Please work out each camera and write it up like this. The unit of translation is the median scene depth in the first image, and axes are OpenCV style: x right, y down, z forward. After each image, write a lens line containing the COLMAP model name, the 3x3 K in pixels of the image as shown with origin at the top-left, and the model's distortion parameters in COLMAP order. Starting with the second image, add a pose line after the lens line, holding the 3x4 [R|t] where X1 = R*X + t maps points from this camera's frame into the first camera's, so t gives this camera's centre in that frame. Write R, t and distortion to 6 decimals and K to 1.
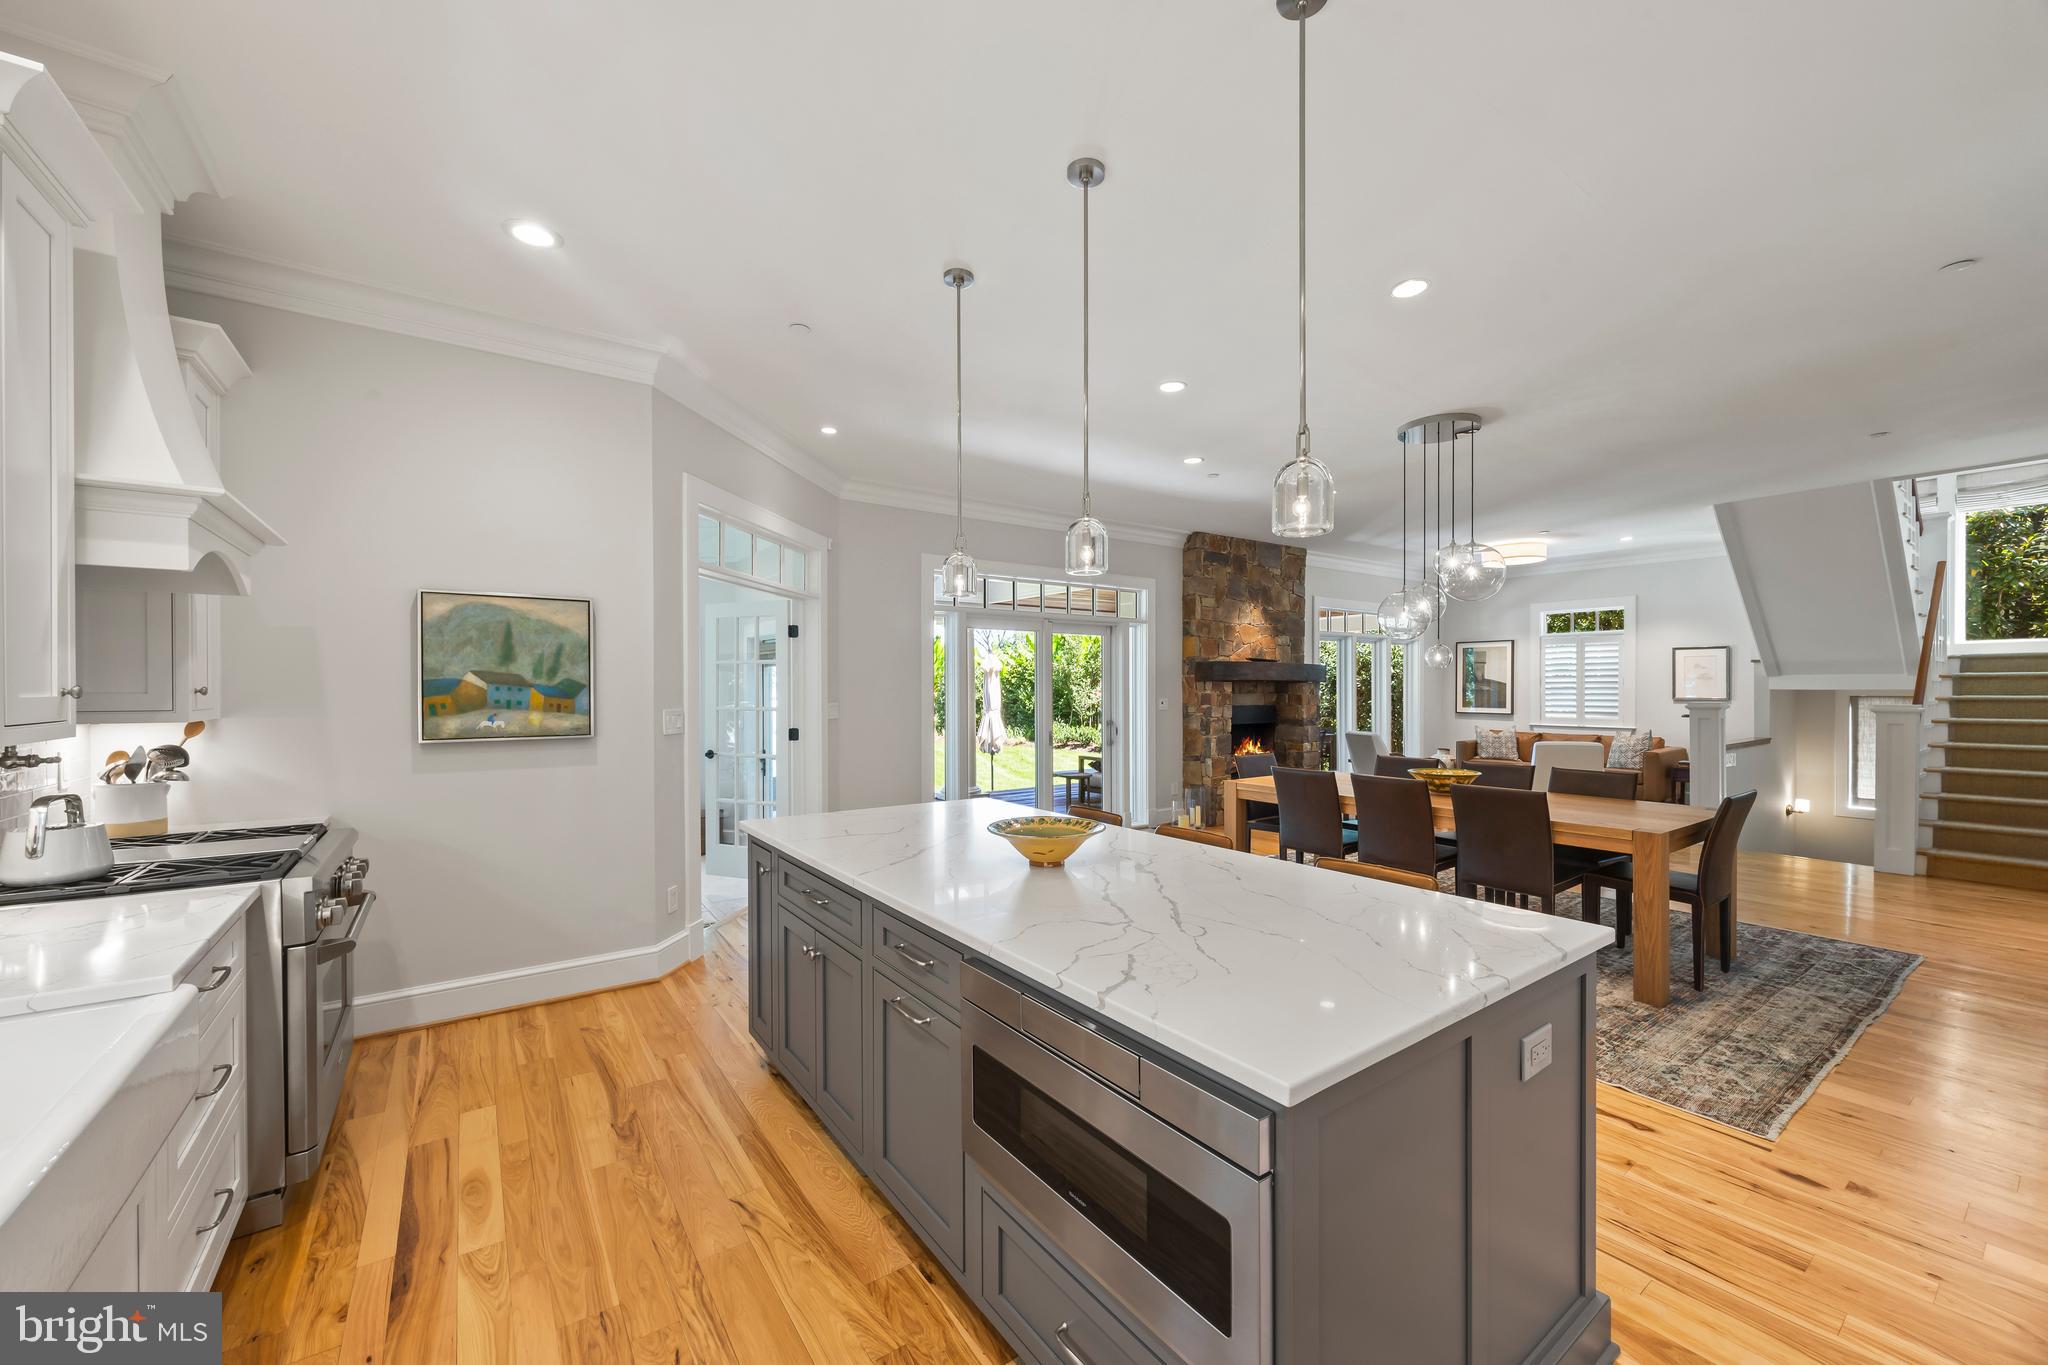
lens RADIAL K [[790.7, 0, 1030.3], [0, 790.7, 692.1], [0, 0, 1]] dist [-0.000561, 0.000173]
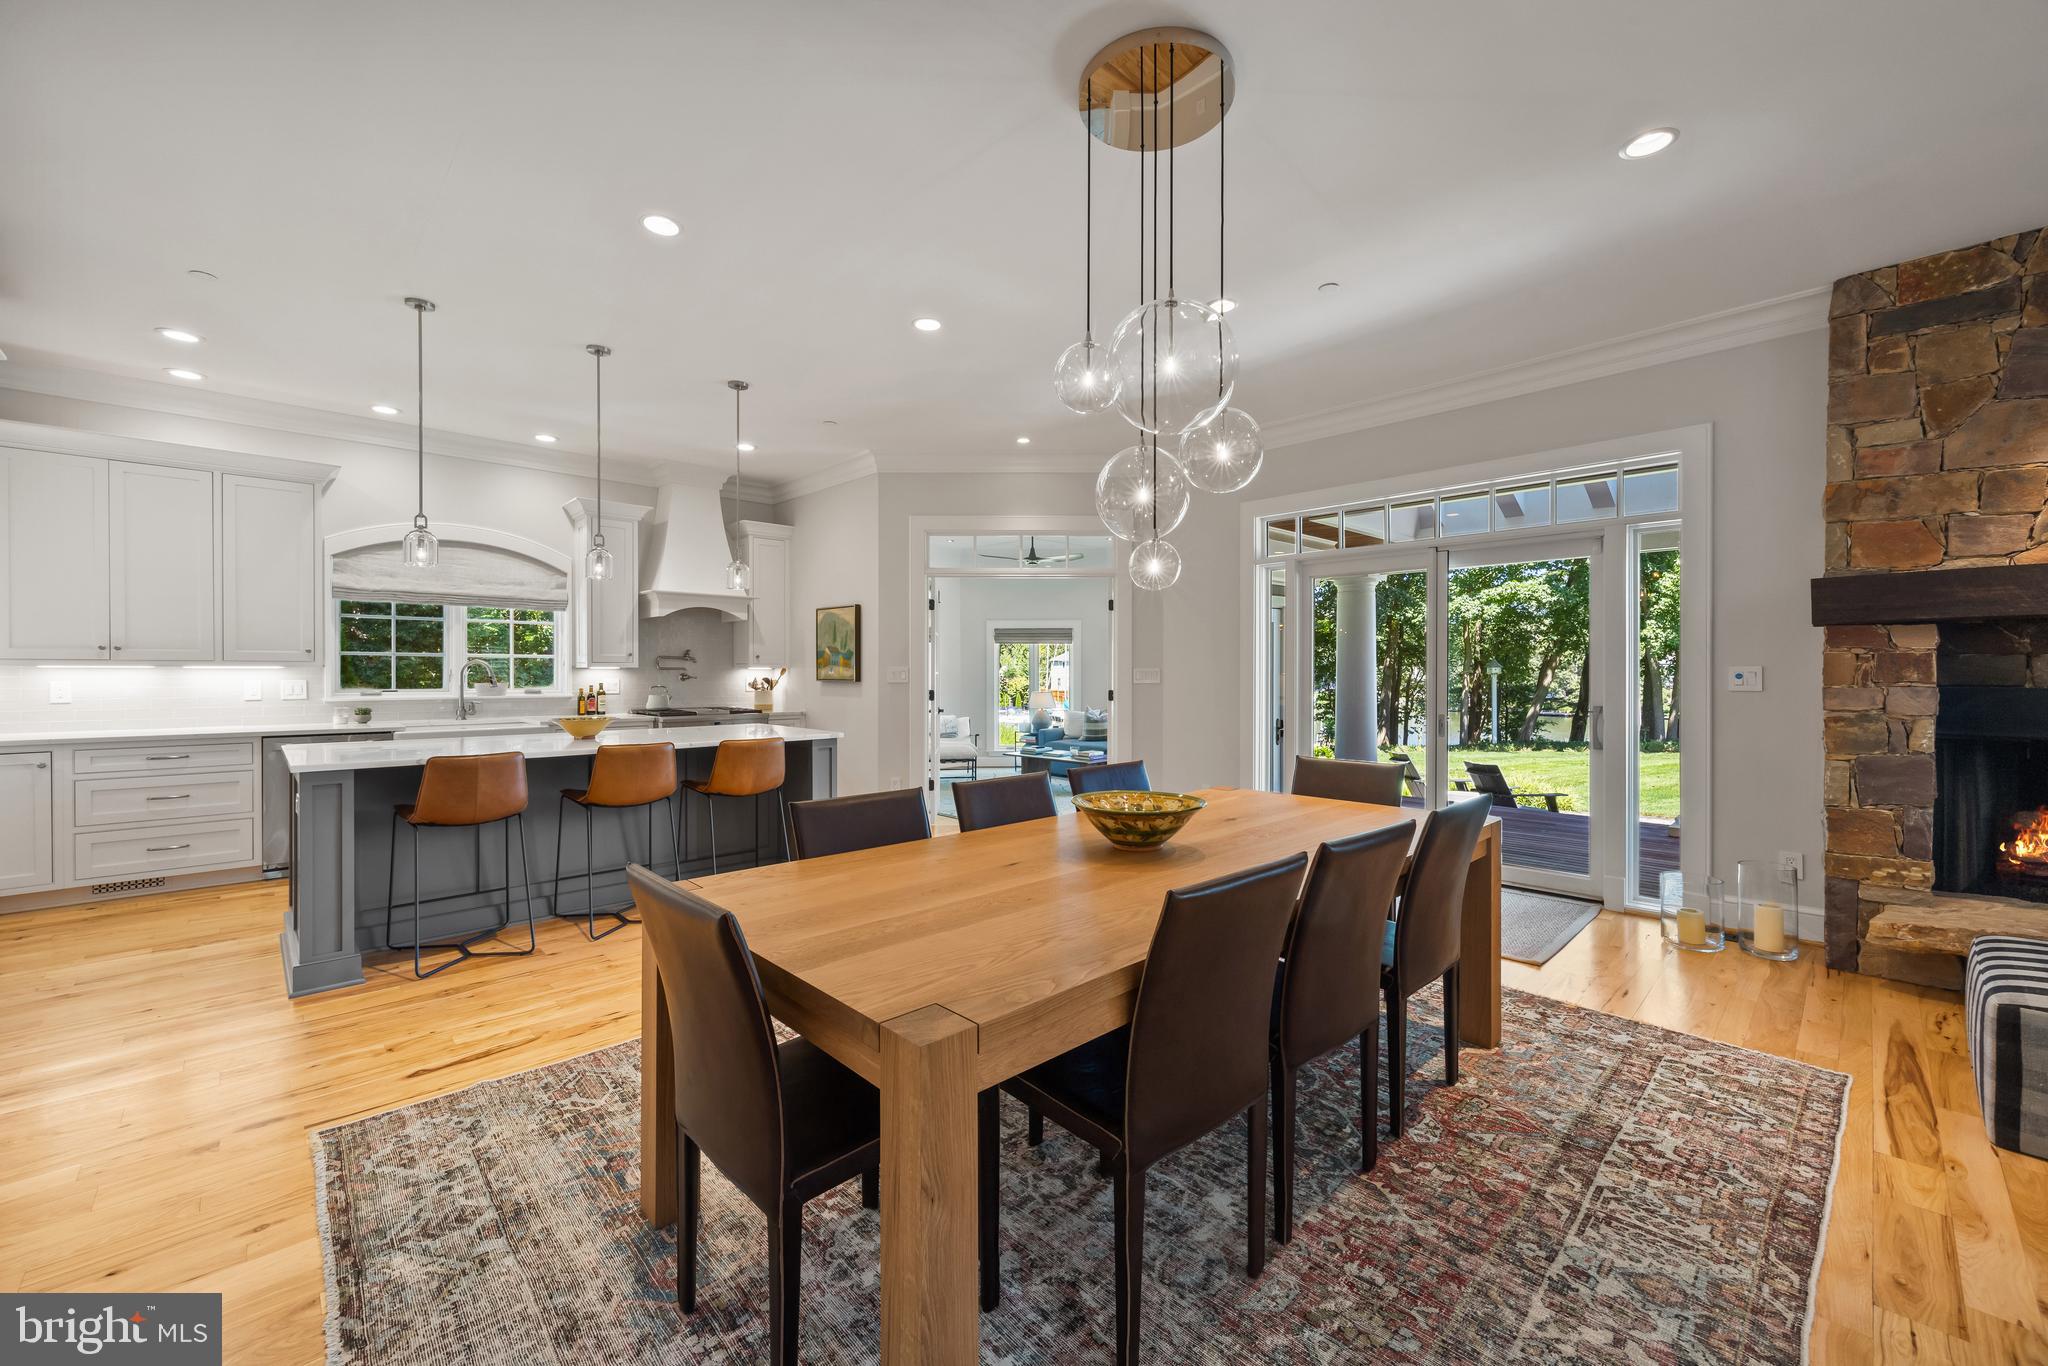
lens RADIAL K [[807.7, 0, 1023.8], [0, 807.7, 671.7], [0, 0, 1]] dist [-0.000771, -0.000136]
pose [[0.137919, 0.001413, -0.990443, 0.585297], [-0.007242, 0.999974, 0.000418, 0.013849], [0.990417, 0.007115, 0.137926, 0.501193]]
